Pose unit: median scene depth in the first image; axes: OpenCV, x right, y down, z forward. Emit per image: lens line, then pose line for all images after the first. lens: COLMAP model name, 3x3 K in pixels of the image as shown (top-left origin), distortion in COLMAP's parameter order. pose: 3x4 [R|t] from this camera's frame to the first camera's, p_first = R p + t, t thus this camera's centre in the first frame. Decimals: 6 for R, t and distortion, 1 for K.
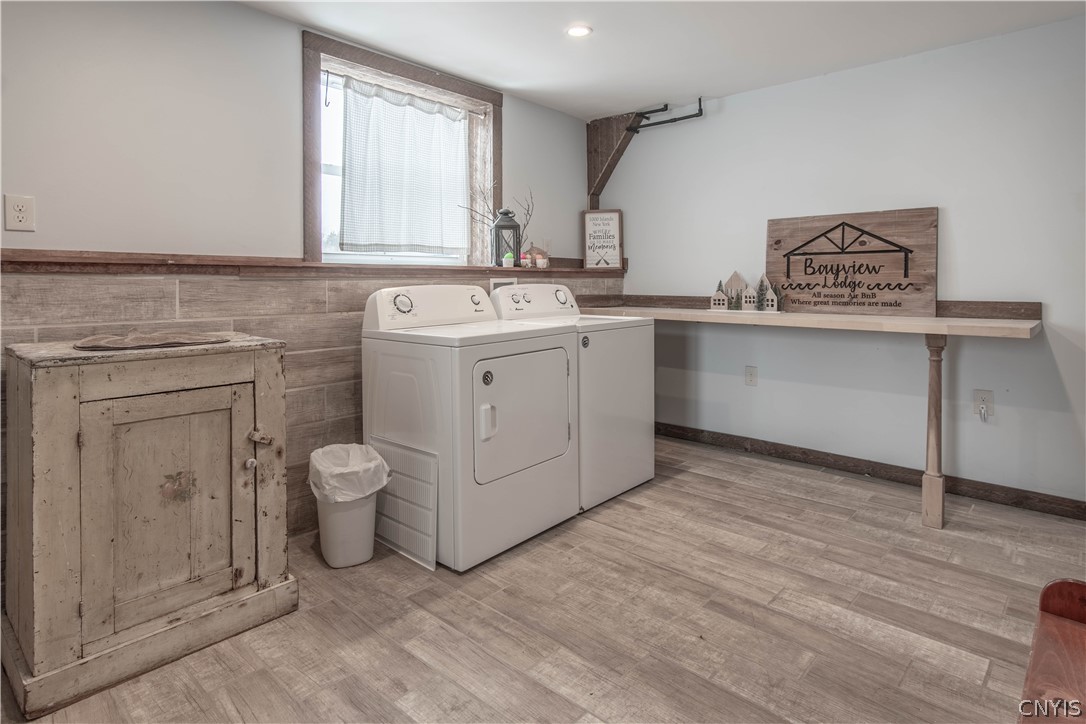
lens RADIAL K [[603.1, 0, 543.5], [0, 603.1, 294.1], [0, 0, 1]] dist [0.006469, 0.000682]
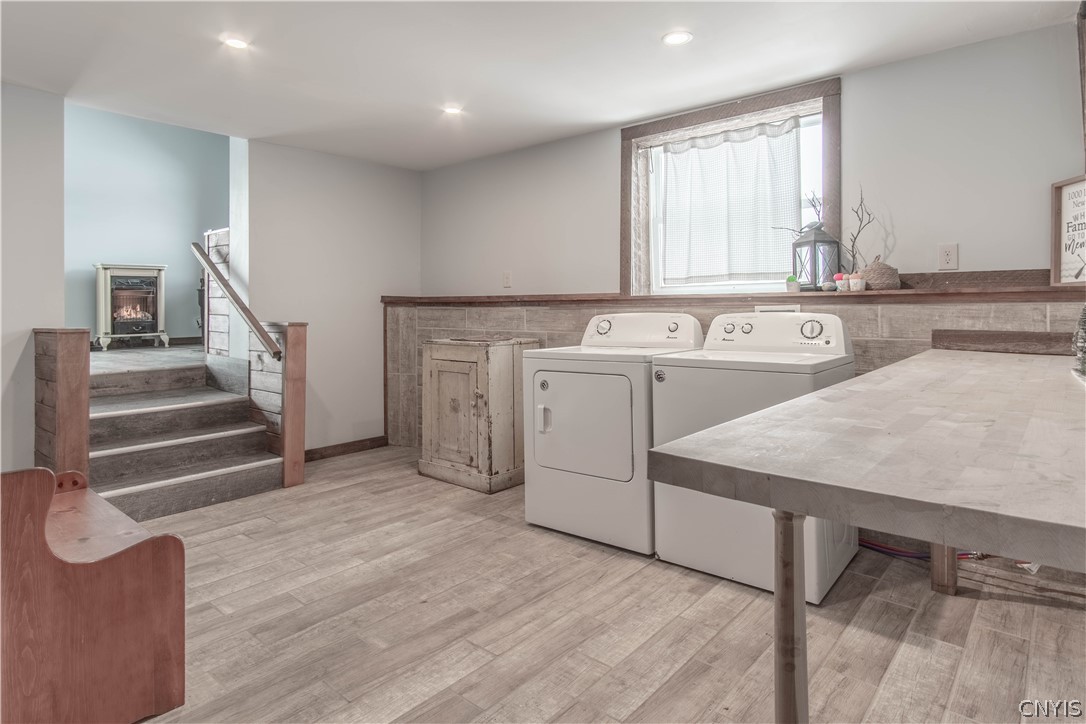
lens RADIAL K [[601.8, 0, 543.7], [0, 601.8, 307.6], [0, 0, 1]] dist [0.002031, -0.000462]
pose [[0.024529, -0.002488, -0.999696, 1.236798], [-0.015980, 0.999868, -0.002880, -0.023695], [0.999571, 0.016046, 0.024486, 0.998859]]
